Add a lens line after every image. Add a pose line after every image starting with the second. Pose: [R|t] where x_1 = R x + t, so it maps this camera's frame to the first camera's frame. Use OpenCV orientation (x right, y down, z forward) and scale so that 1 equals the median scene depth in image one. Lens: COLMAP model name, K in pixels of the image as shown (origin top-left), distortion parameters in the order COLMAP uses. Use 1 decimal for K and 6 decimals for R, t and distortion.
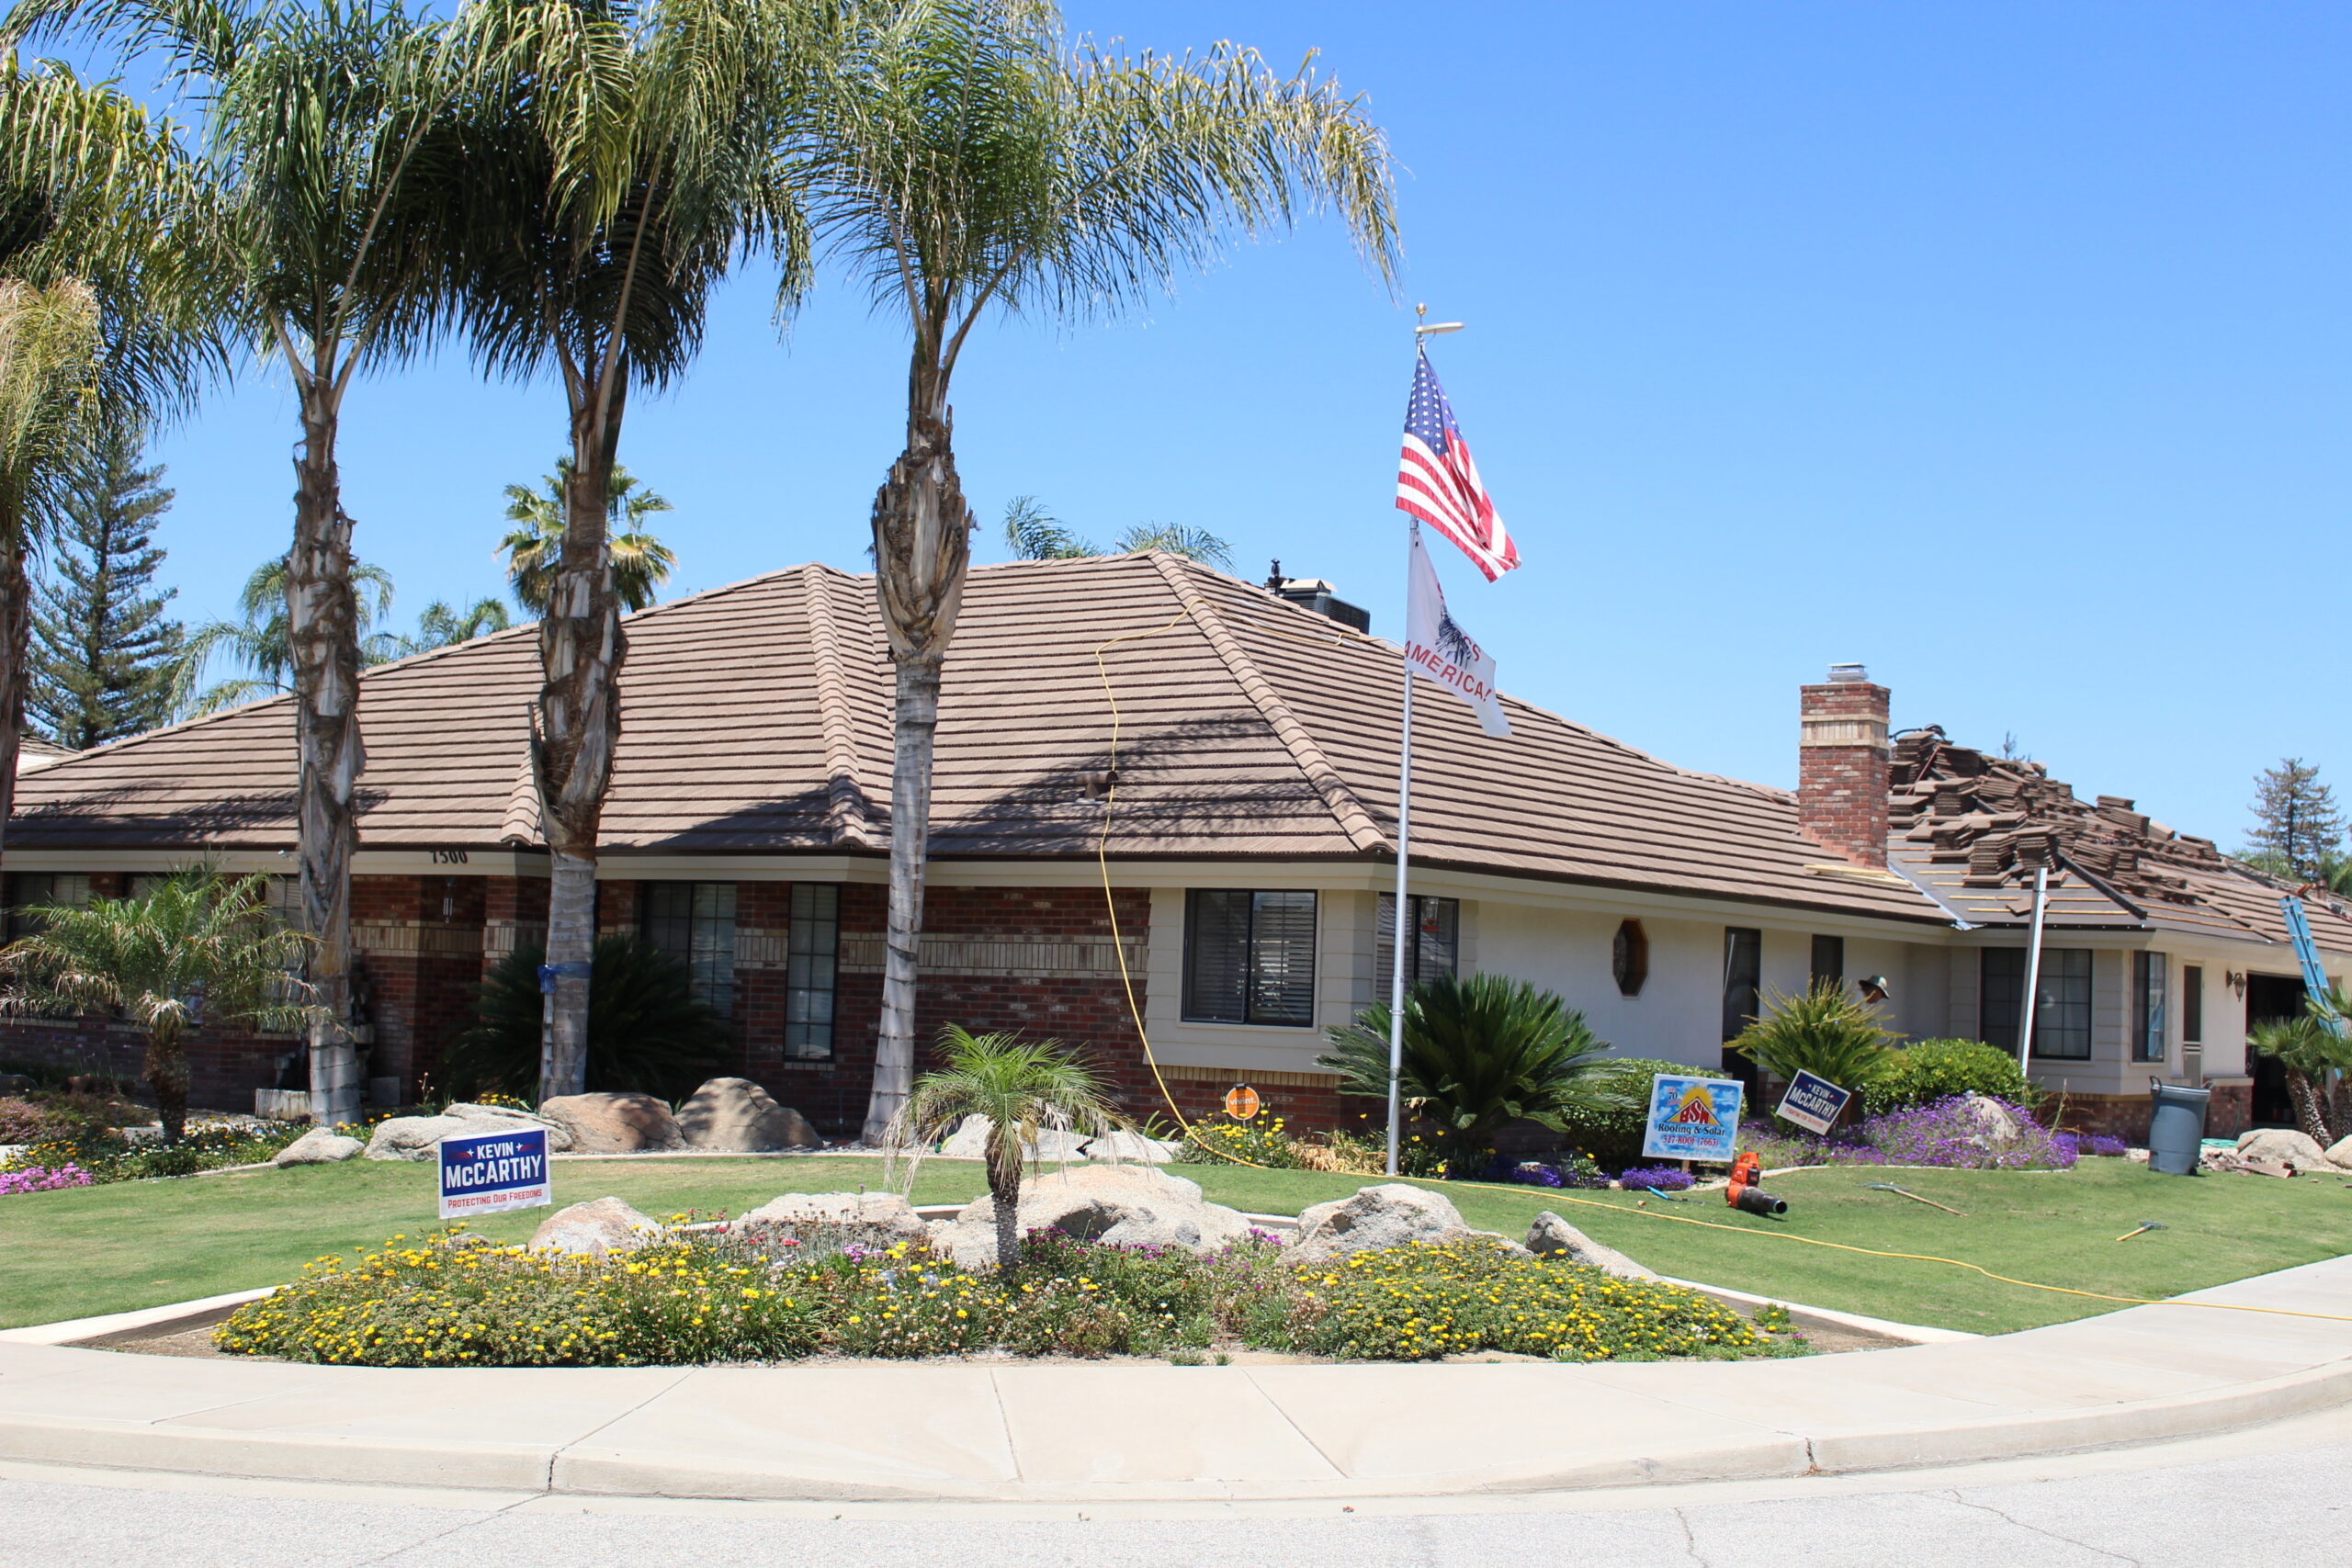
lens RADIAL K [[2872.4, 0, 1176.0], [0, 2872.4, 784.0], [0, 0, 1]] dist [-0.021789, 0.004973]
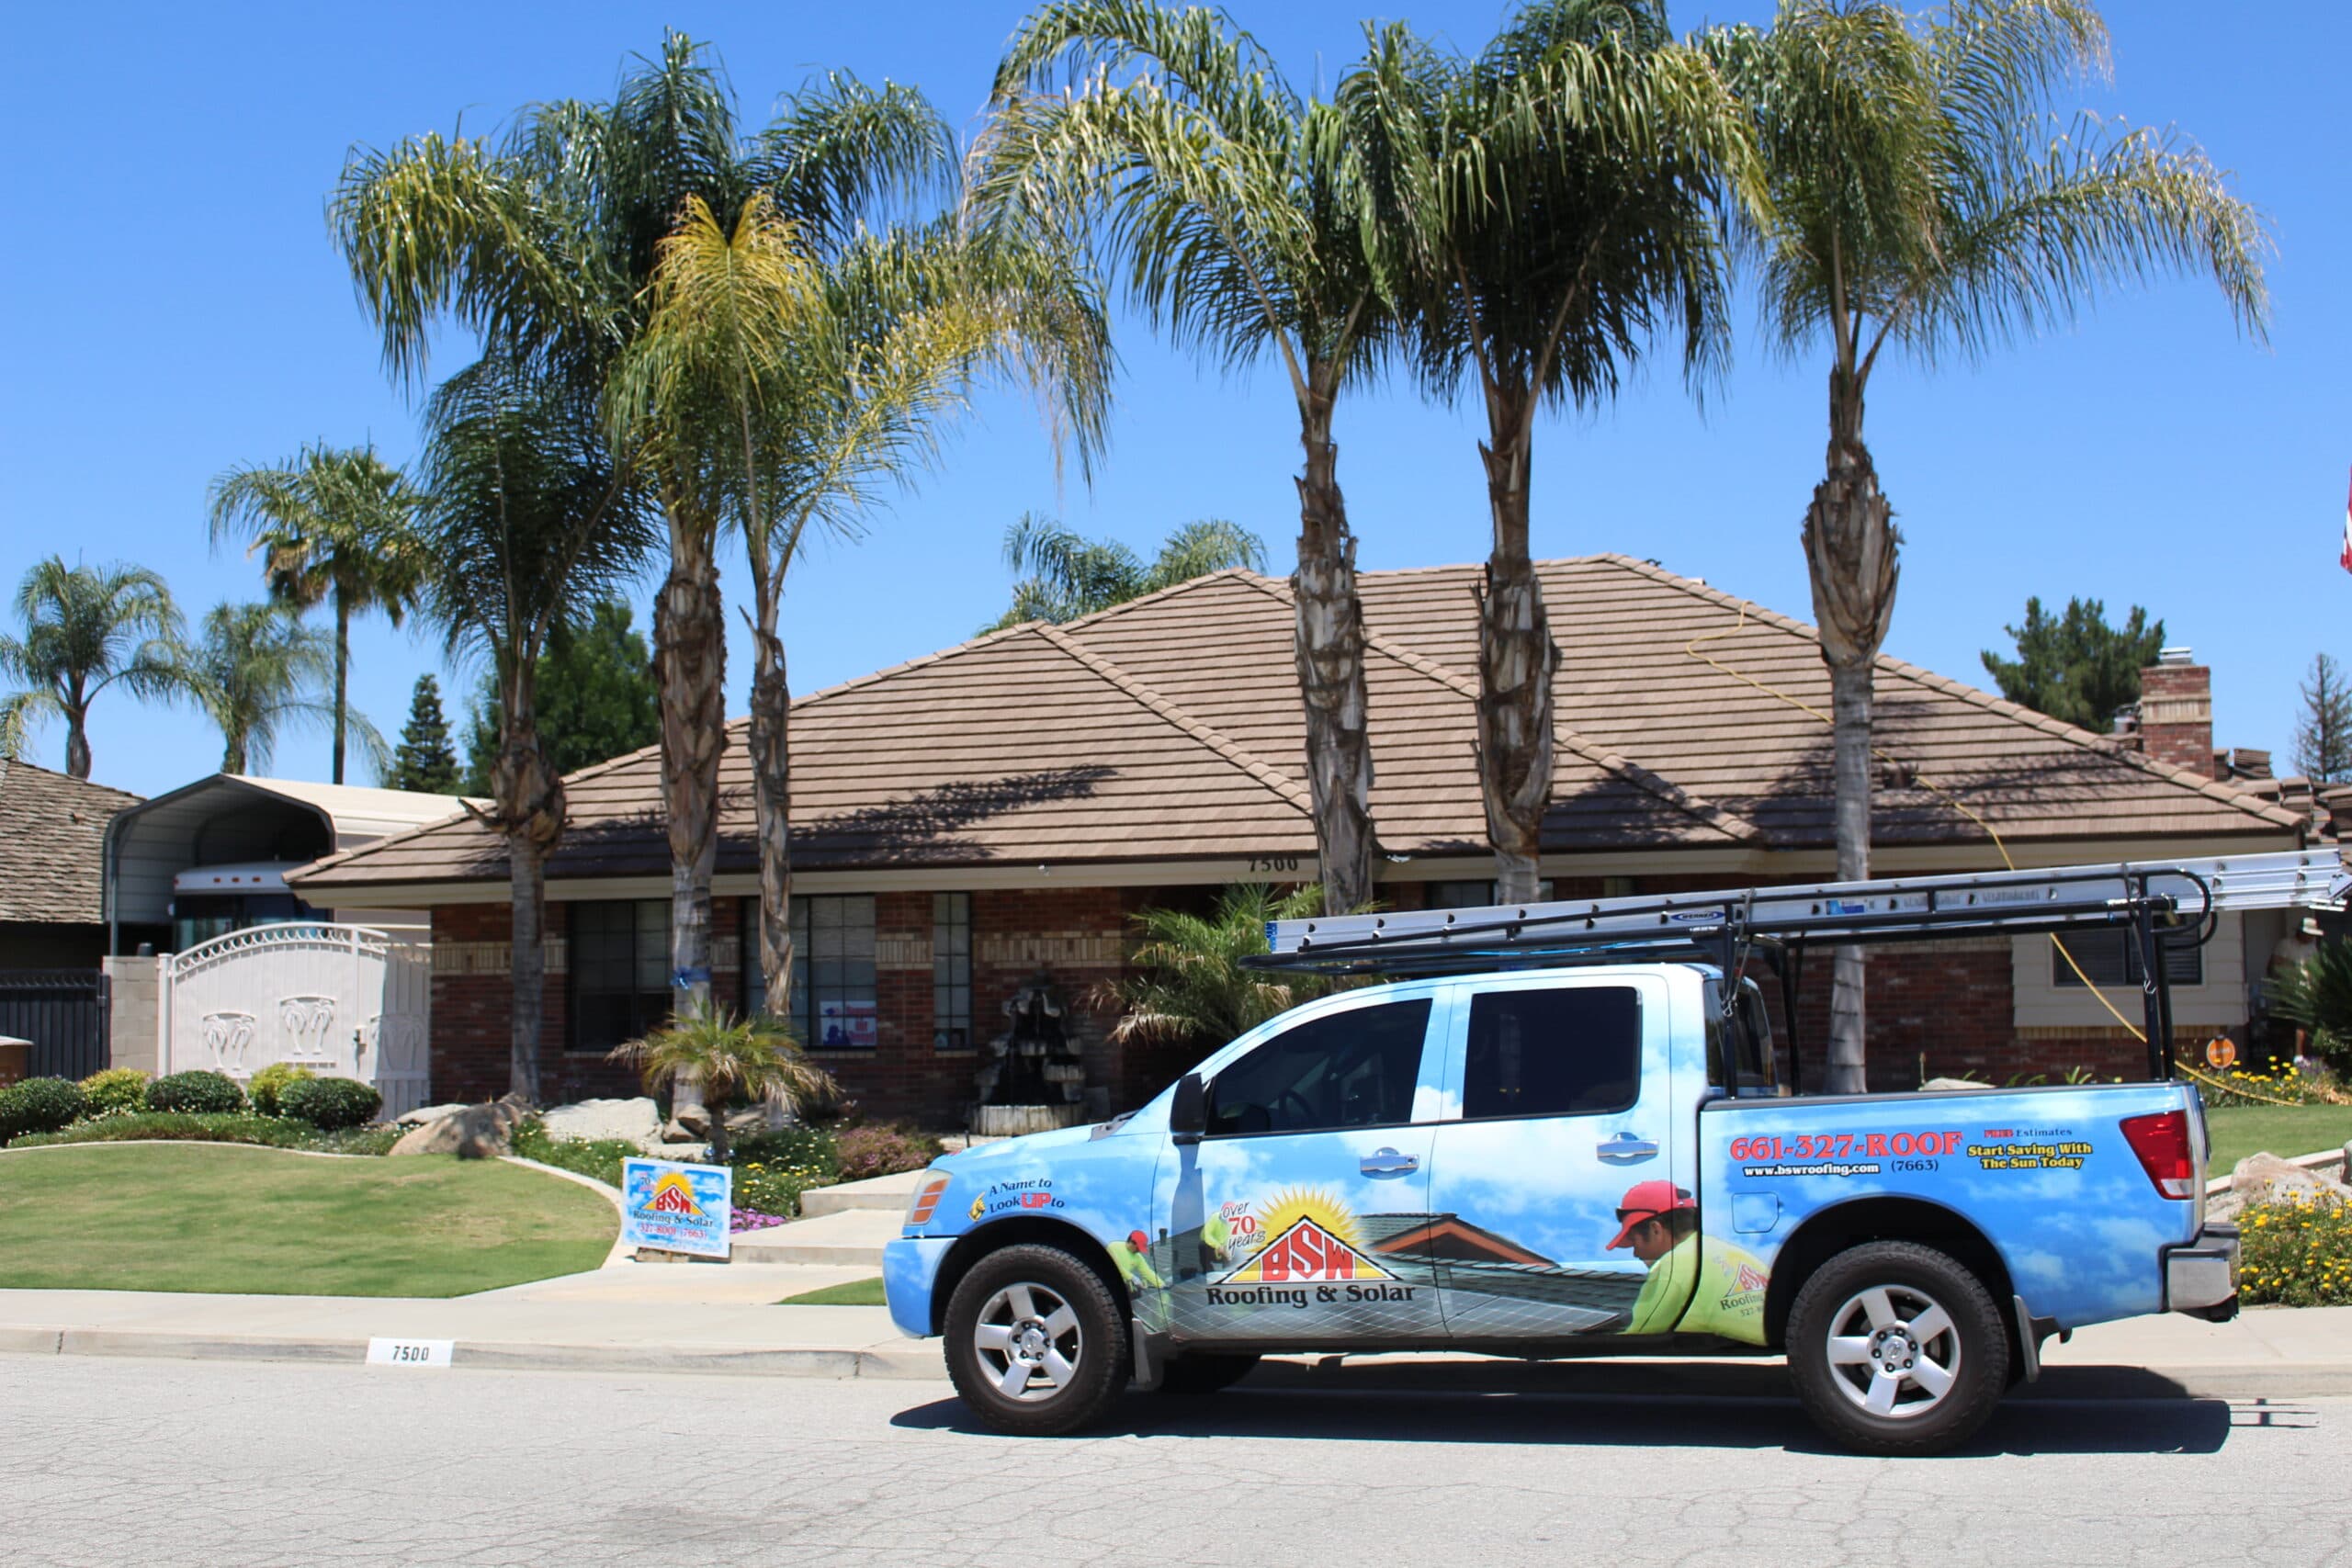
lens RADIAL K [[2872.4, 0, 1176.0], [0, 2872.4, 784.0], [0, 0, 1]] dist [-0.021789, 0.004973]
pose [[0.960858, -0.030578, 0.275348, -0.621095], [0.028697, 0.999529, 0.010859, -0.016924], [-0.275550, -0.002532, 0.961283, 0.029636]]
